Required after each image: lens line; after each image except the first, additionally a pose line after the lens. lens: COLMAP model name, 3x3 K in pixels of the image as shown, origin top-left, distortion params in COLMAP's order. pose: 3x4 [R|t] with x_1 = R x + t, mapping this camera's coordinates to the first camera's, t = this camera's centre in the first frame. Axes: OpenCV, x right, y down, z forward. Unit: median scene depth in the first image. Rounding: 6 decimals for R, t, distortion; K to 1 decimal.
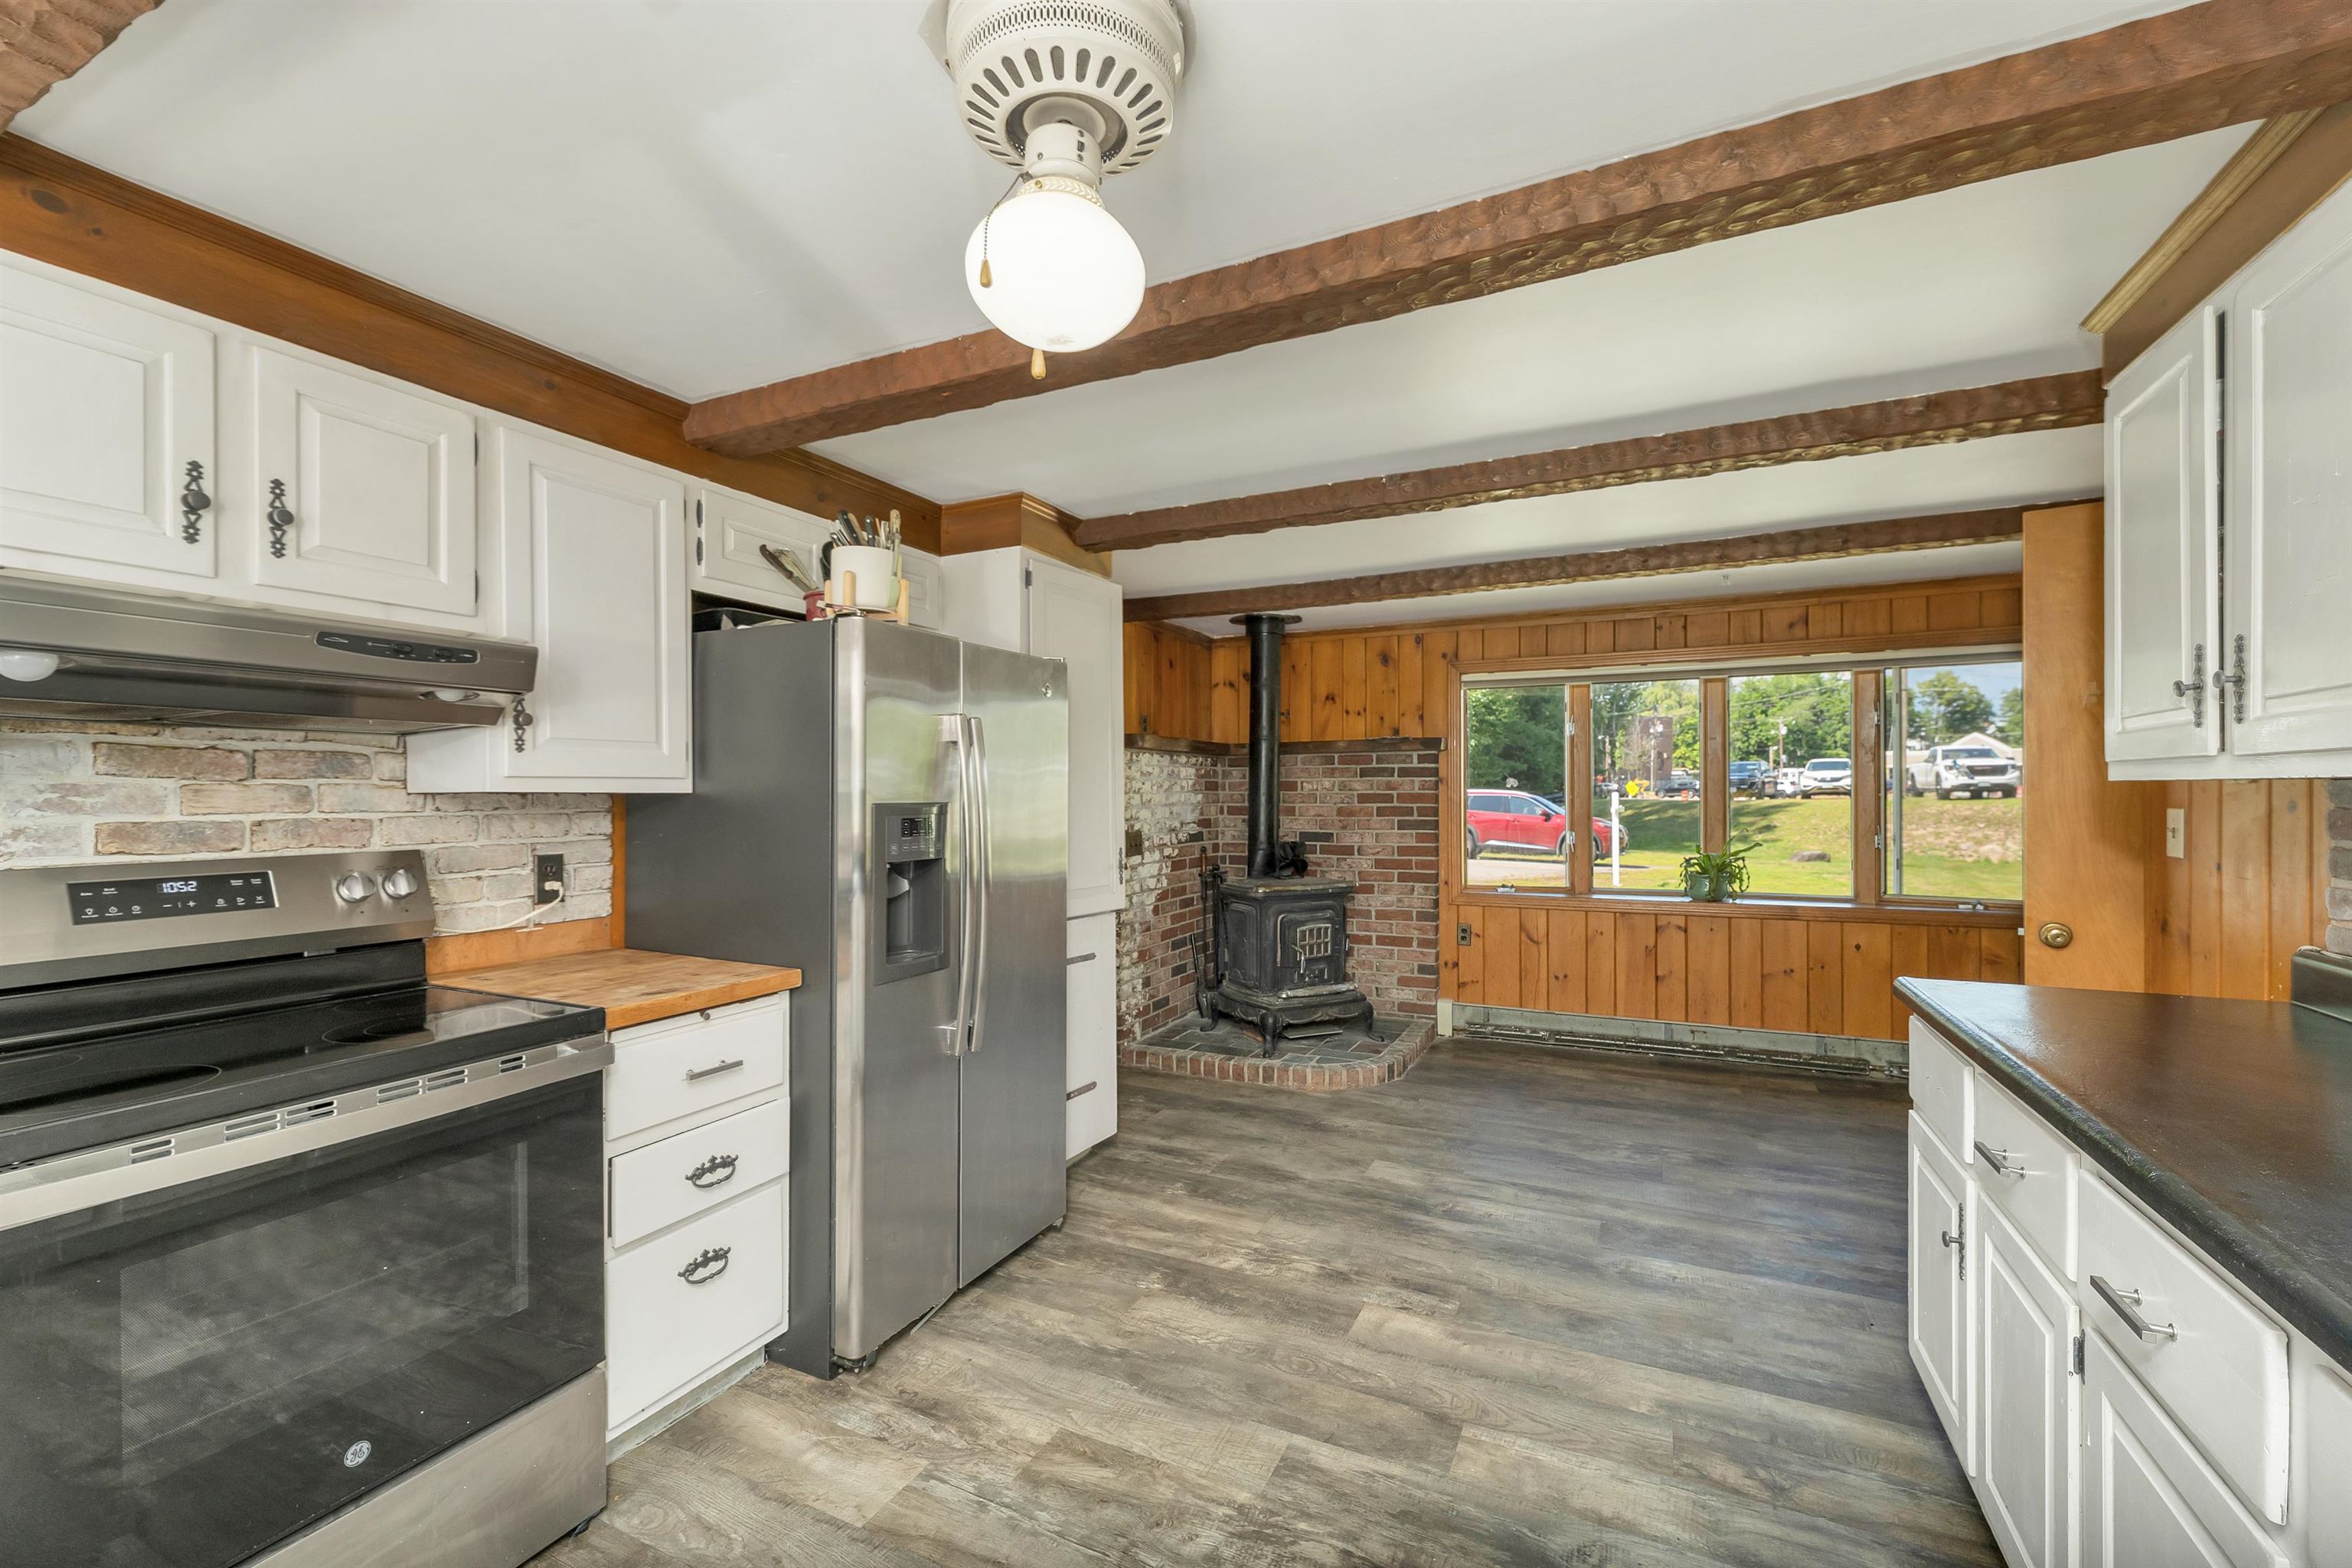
lens RADIAL K [[971.4, 0, 1142.9], [0, 971.4, 793.5], [0, 0, 1]] dist [-0.000579, -0.000897]
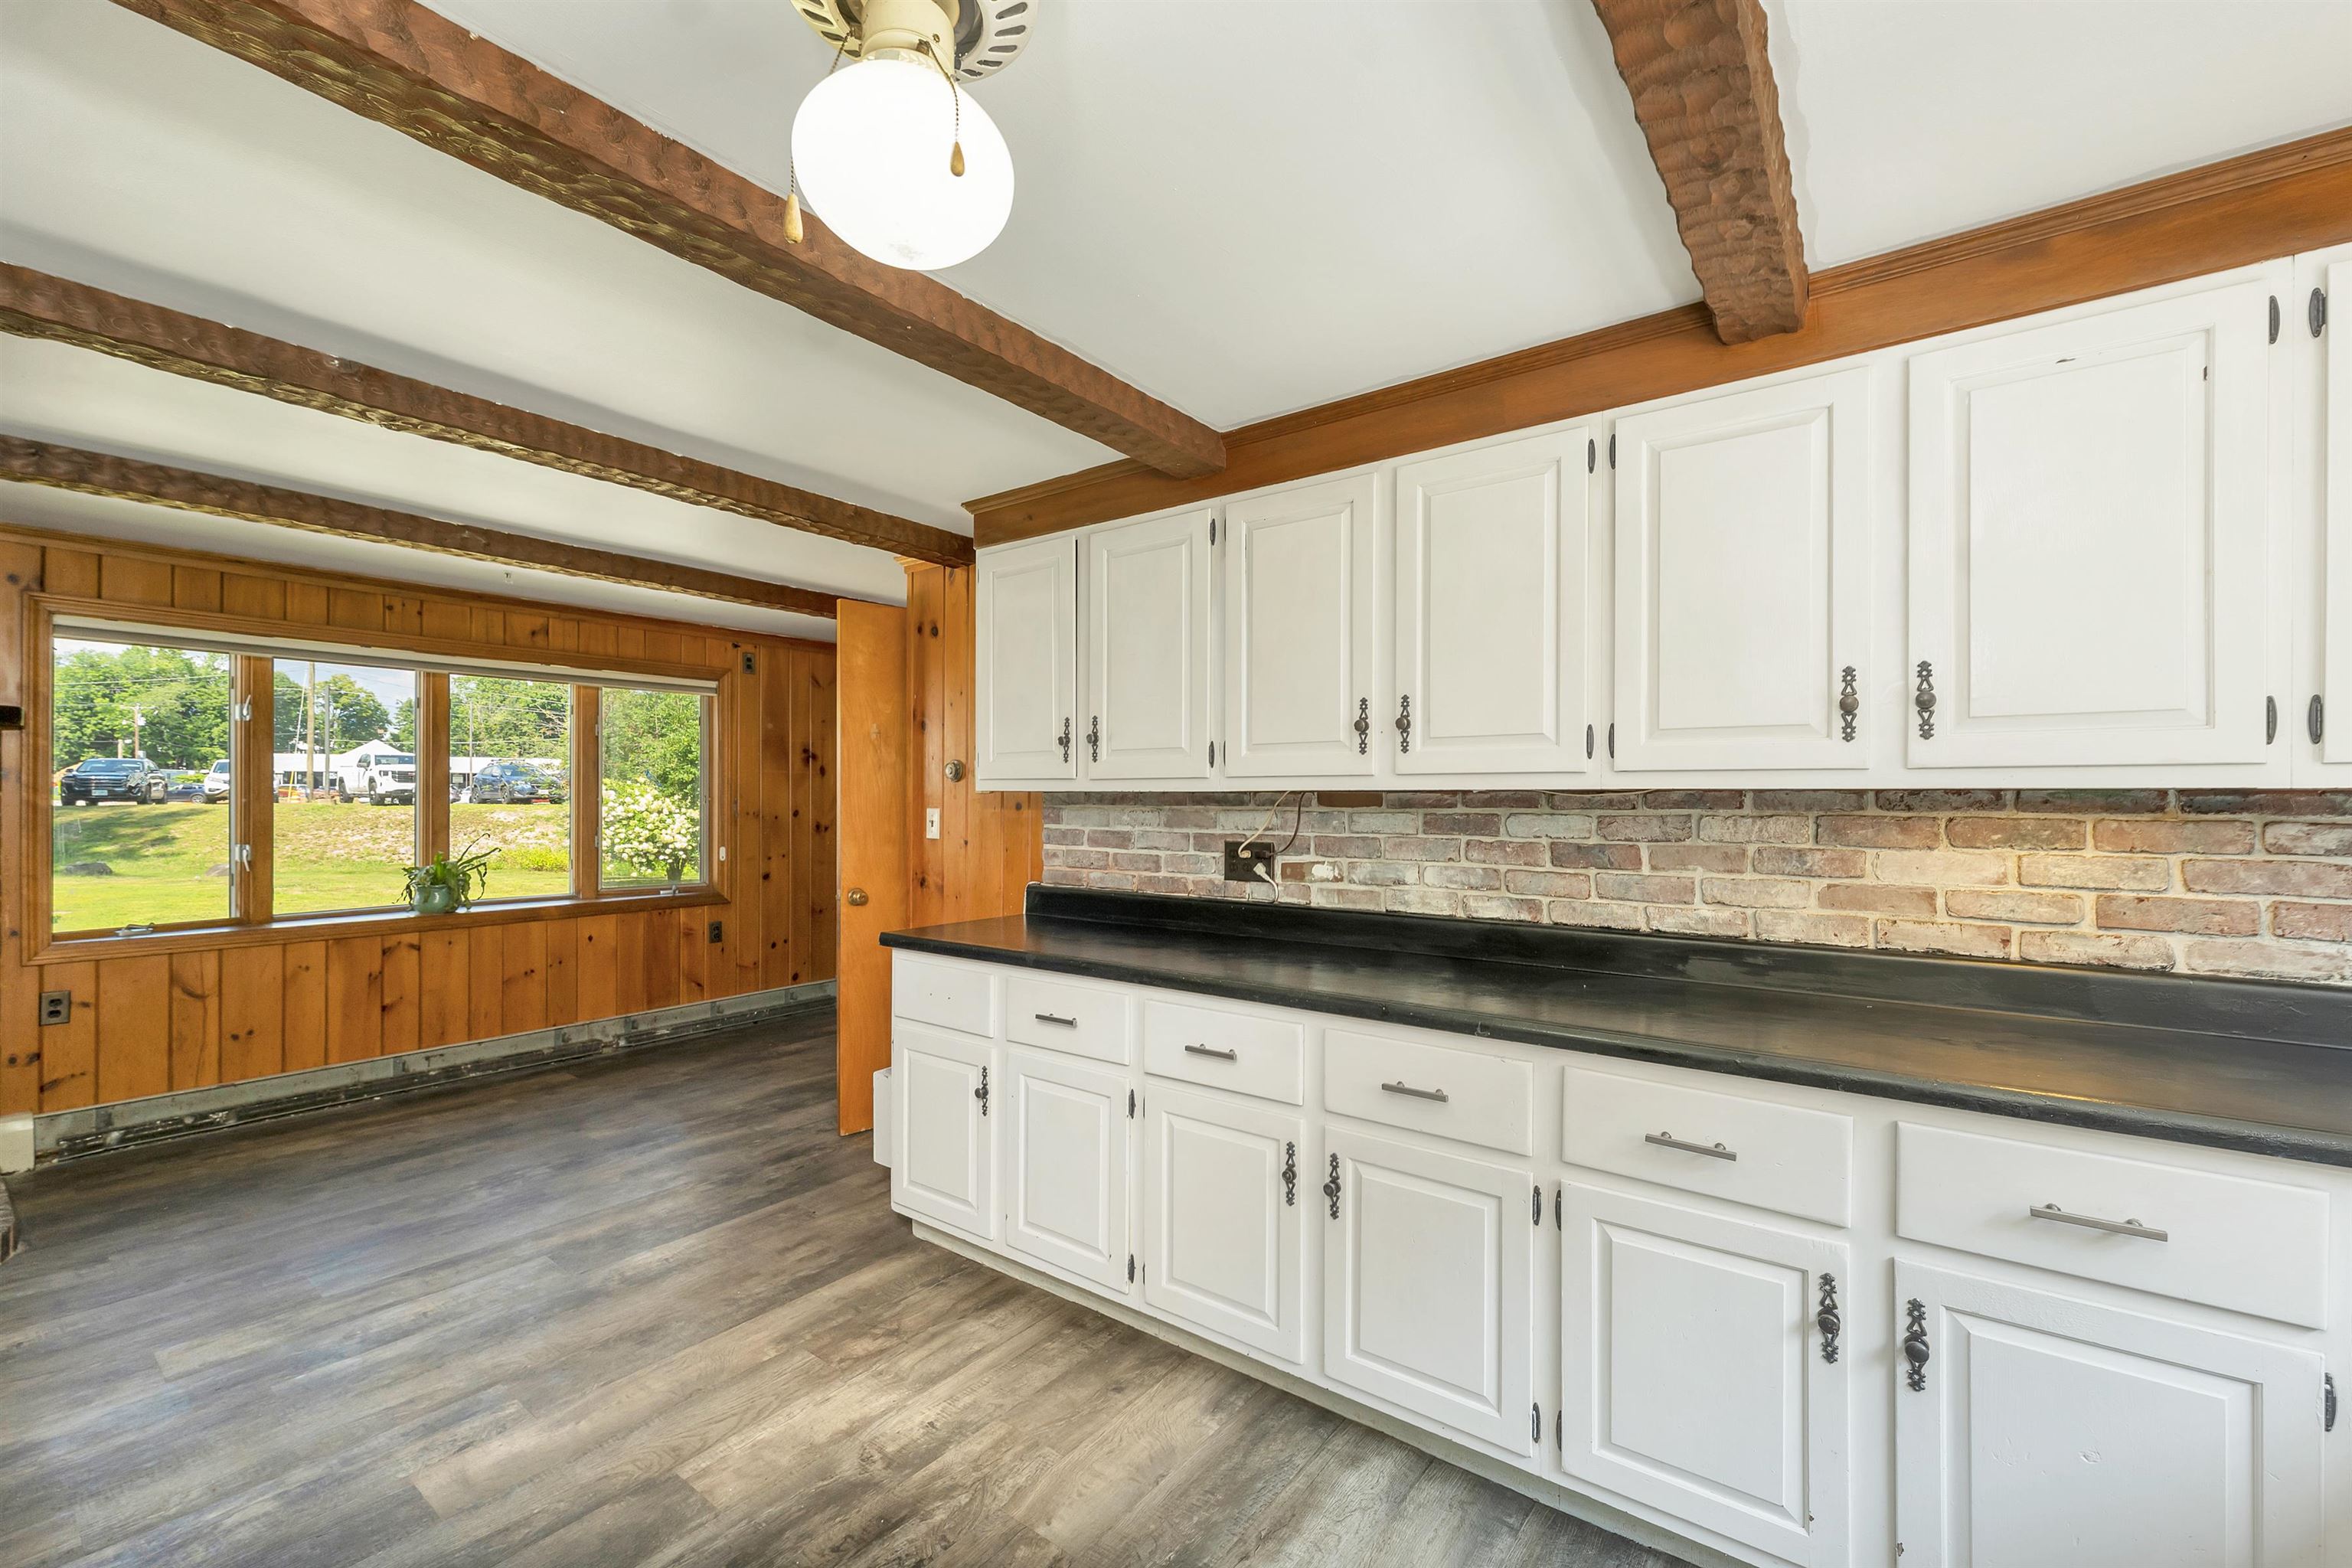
lens RADIAL K [[971.4, 0, 1174.0], [0, 971.4, 793.6], [0, 0, 1]] dist [-0.000579, -0.000897]
pose [[0.167084, 0.010613, 0.985885, -0.245032], [-0.005190, 0.999938, -0.009884, 0.002520], [-0.985929, -0.003466, 0.167129, 0.177192]]
